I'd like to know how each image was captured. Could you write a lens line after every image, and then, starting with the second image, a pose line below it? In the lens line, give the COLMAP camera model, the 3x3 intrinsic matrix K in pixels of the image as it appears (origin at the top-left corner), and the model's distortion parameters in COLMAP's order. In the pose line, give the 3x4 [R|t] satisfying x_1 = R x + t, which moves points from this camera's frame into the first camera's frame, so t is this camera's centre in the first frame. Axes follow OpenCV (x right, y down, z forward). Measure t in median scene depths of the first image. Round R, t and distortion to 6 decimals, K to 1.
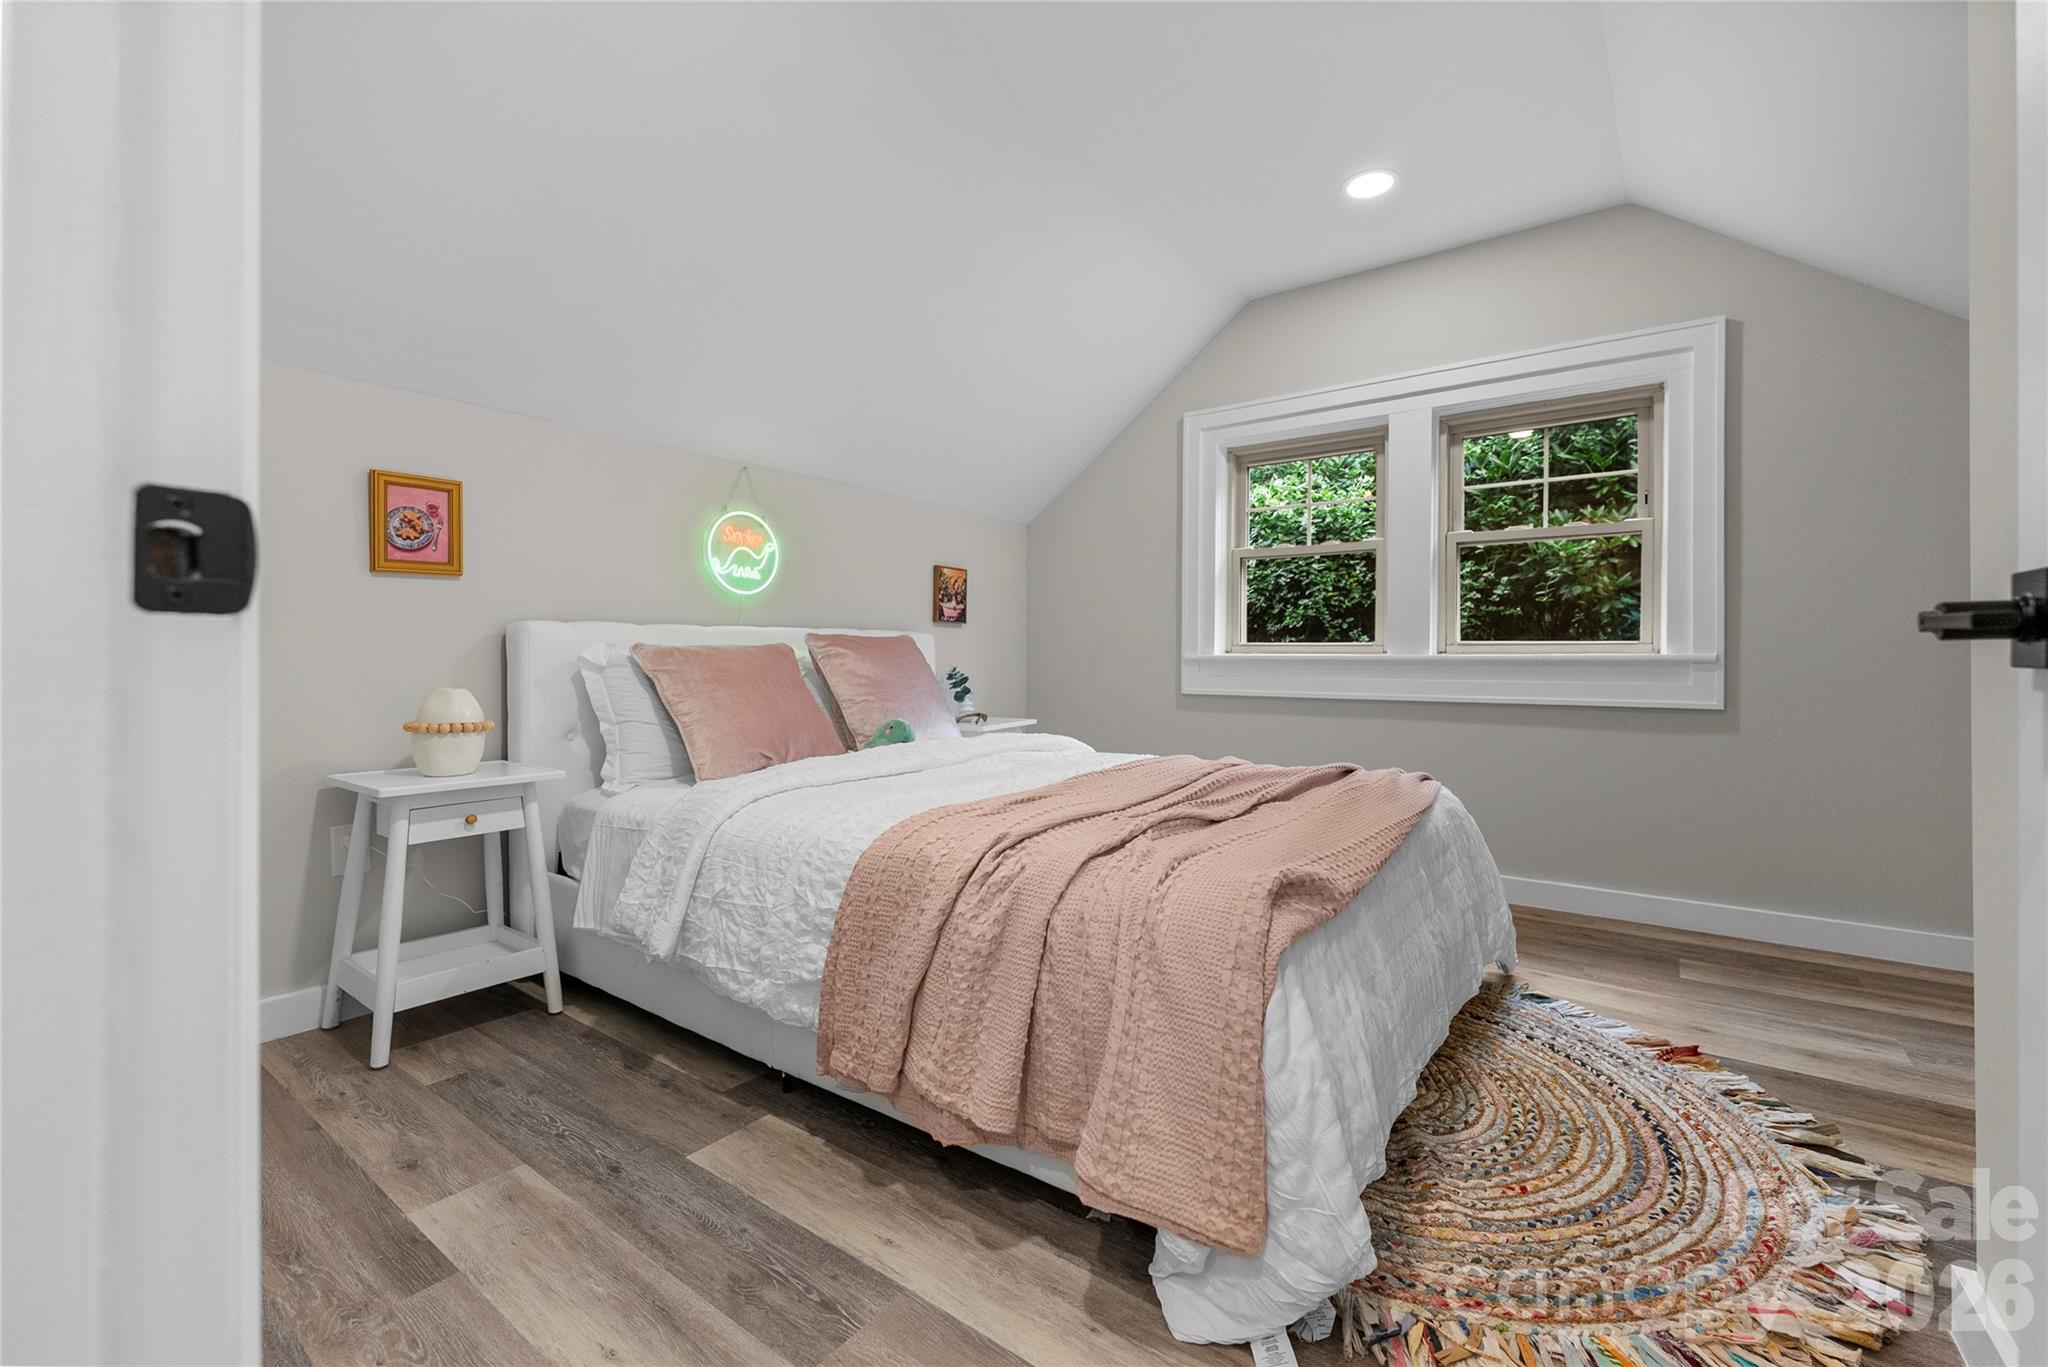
lens RADIAL K [[862.3, 0, 1019.1], [0, 862.3, 670.2], [0, 0, 1]] dist [0.001451, -0.000033]
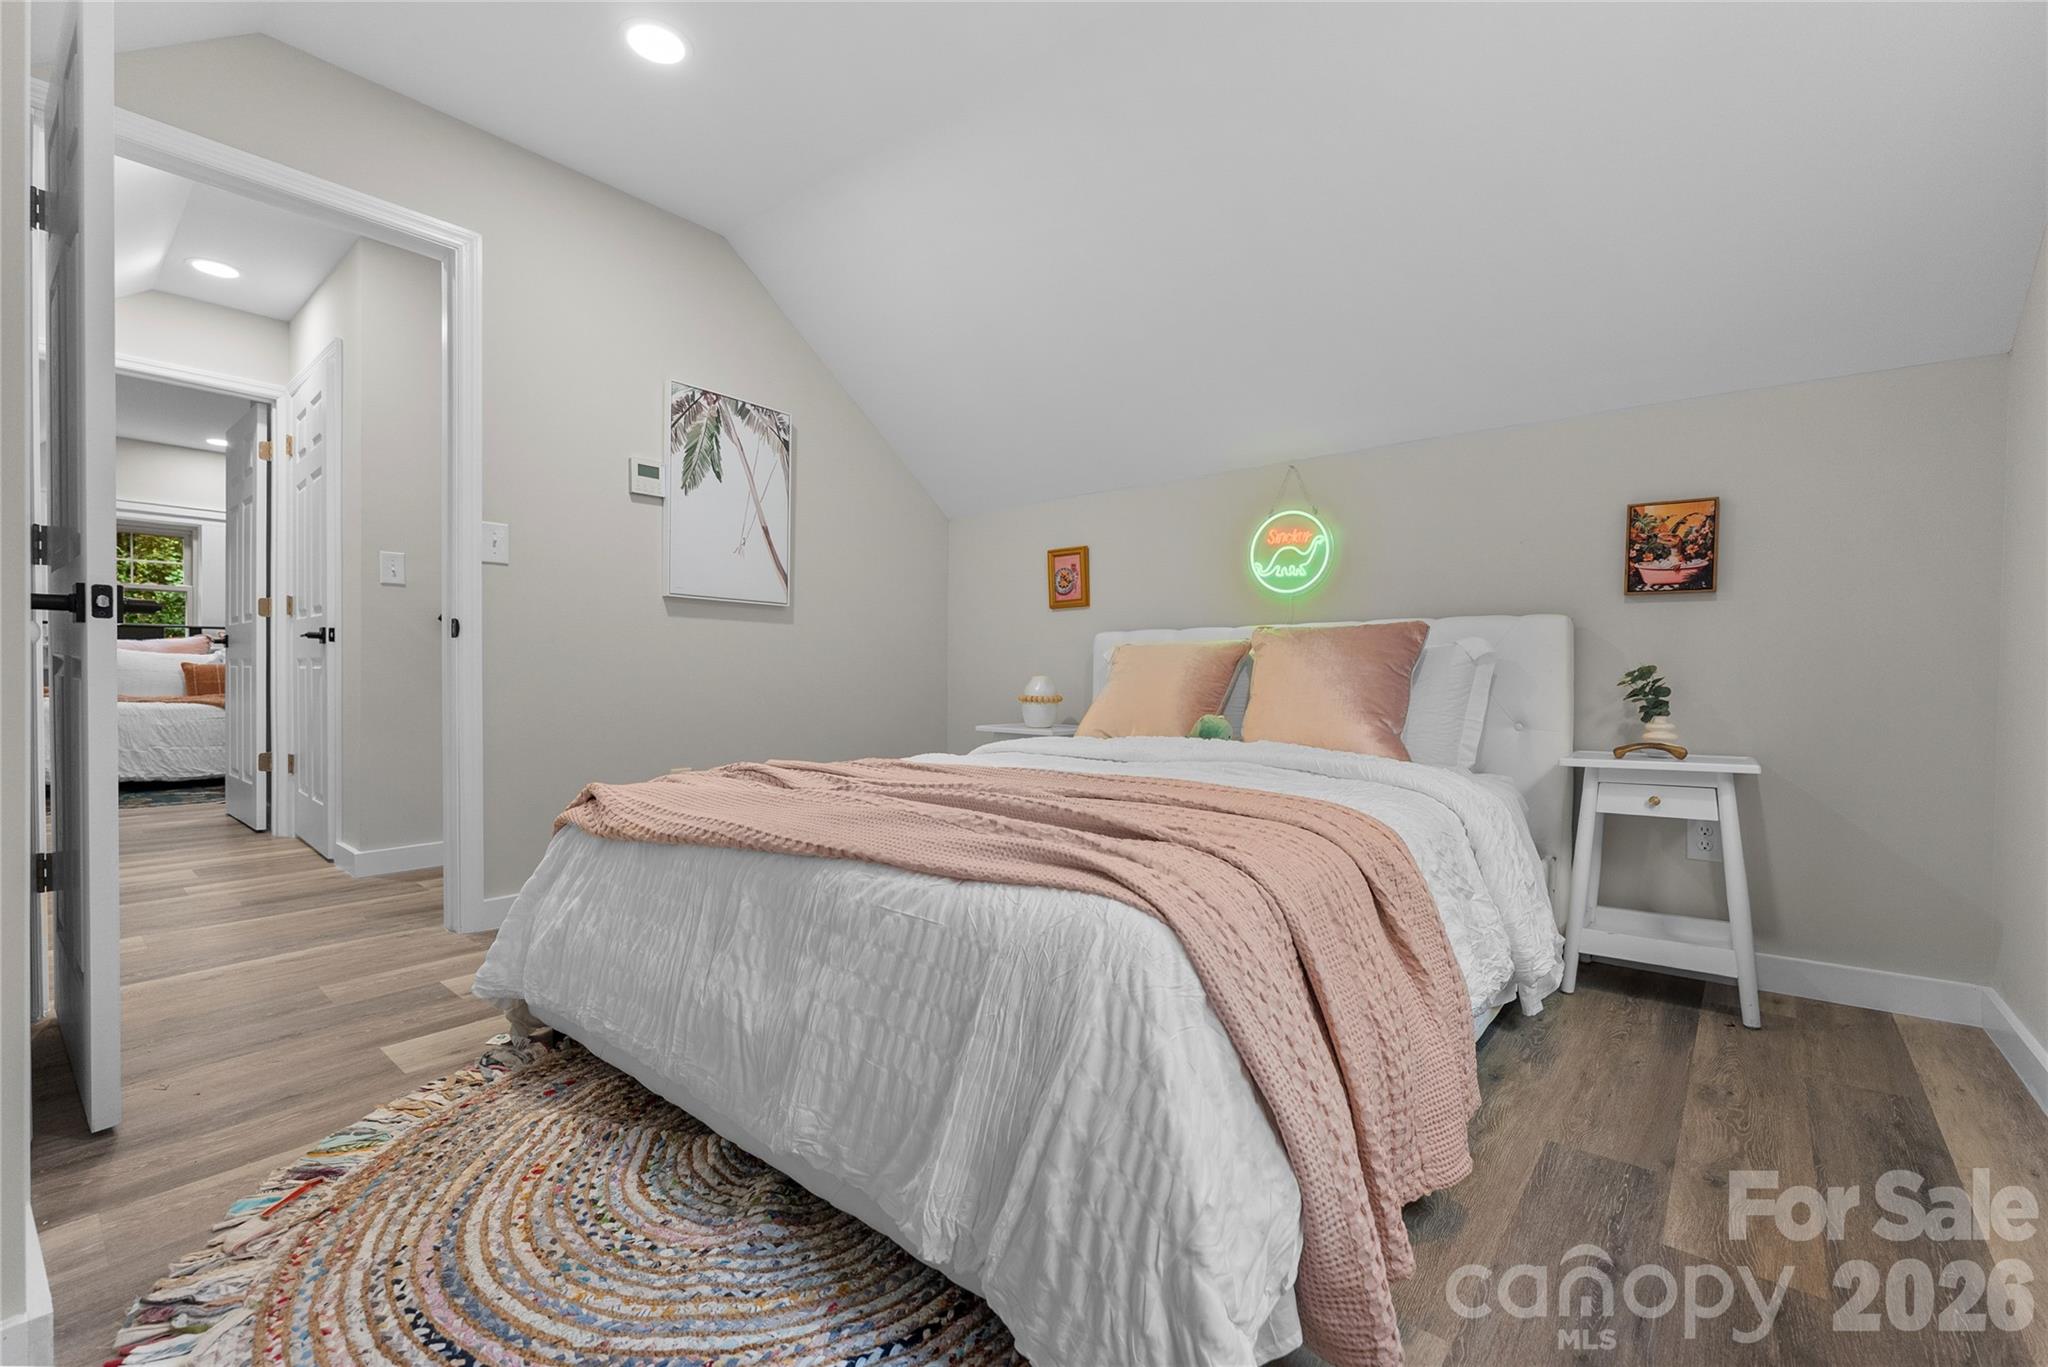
lens RADIAL K [[862.3, 0, 1019.2], [0, 862.3, 686.7], [0, 0, 1]] dist [0.001451, -0.000033]
pose [[-0.062651, 0.005635, -0.998020, 1.297111], [-0.024624, 0.999671, 0.007190, 0.040056], [0.997732, 0.025026, -0.062492, 1.379452]]
